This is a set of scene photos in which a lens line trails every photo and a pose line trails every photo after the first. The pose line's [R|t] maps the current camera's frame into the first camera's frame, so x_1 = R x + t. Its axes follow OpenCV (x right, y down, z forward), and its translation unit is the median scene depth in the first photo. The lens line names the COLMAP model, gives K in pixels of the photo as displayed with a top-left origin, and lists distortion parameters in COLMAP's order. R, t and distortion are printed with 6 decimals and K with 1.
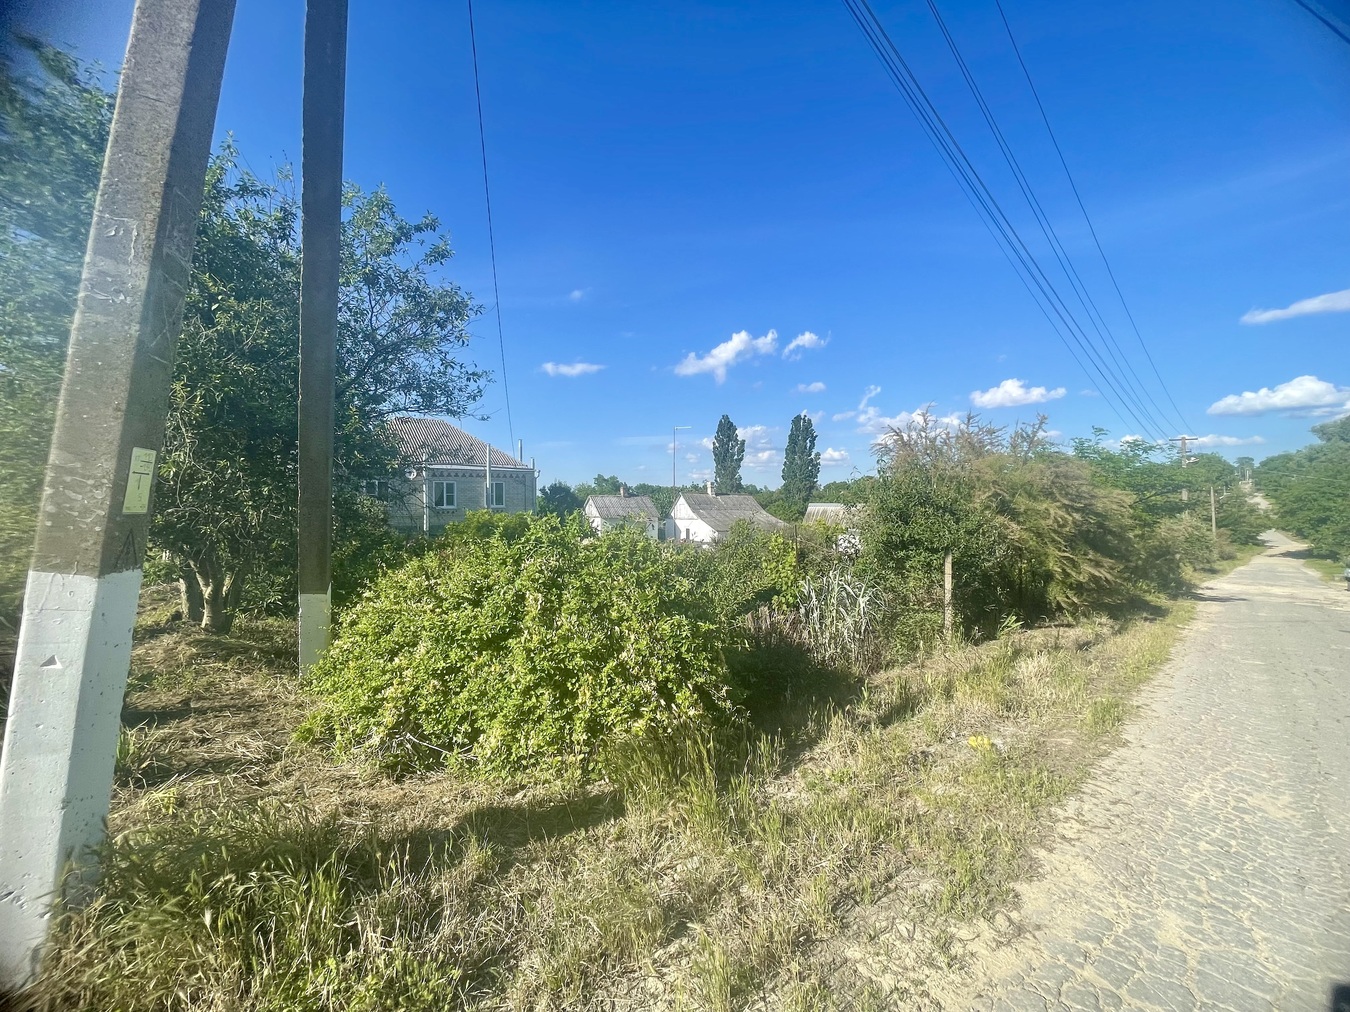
lens RADIAL K [[541.4, 0, 668.9], [0, 541.4, 503.6], [0, 0, 1]] dist [-0.002116, 0.000432]
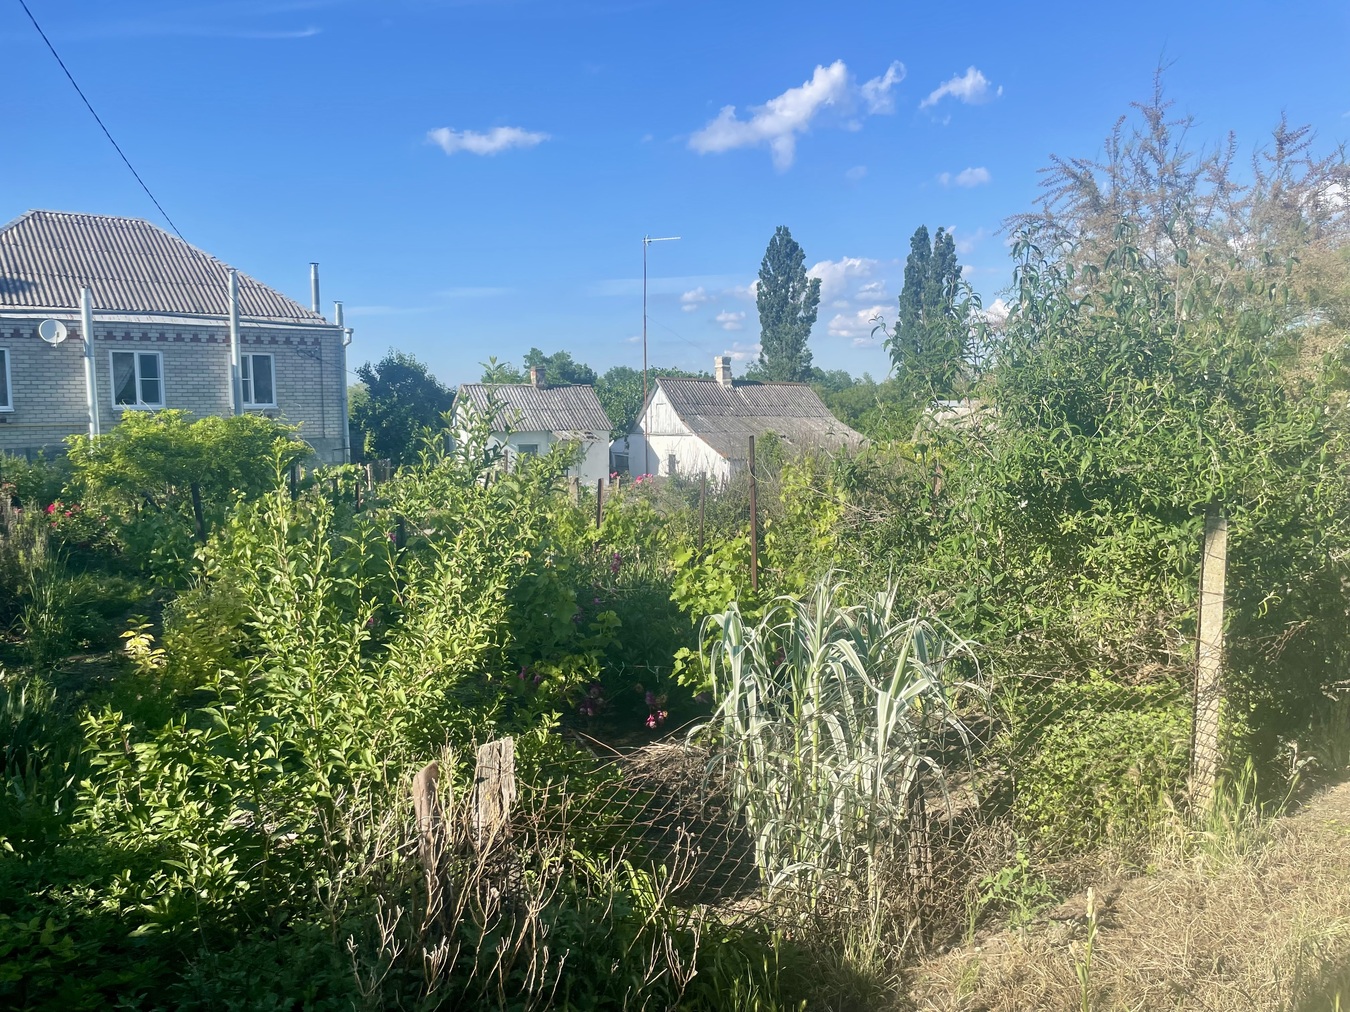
lens RADIAL K [[1019.9, 0, 693.2], [0, 1019.9, 504.5], [0, 0, 1]] dist [0.049424, -0.000986]
pose [[0.999992, 0.000828, 0.003897, 0.048842], [-0.001186, 0.995685, 0.092787, 0.005987], [-0.003804, -0.092791, 0.995678, 0.094192]]
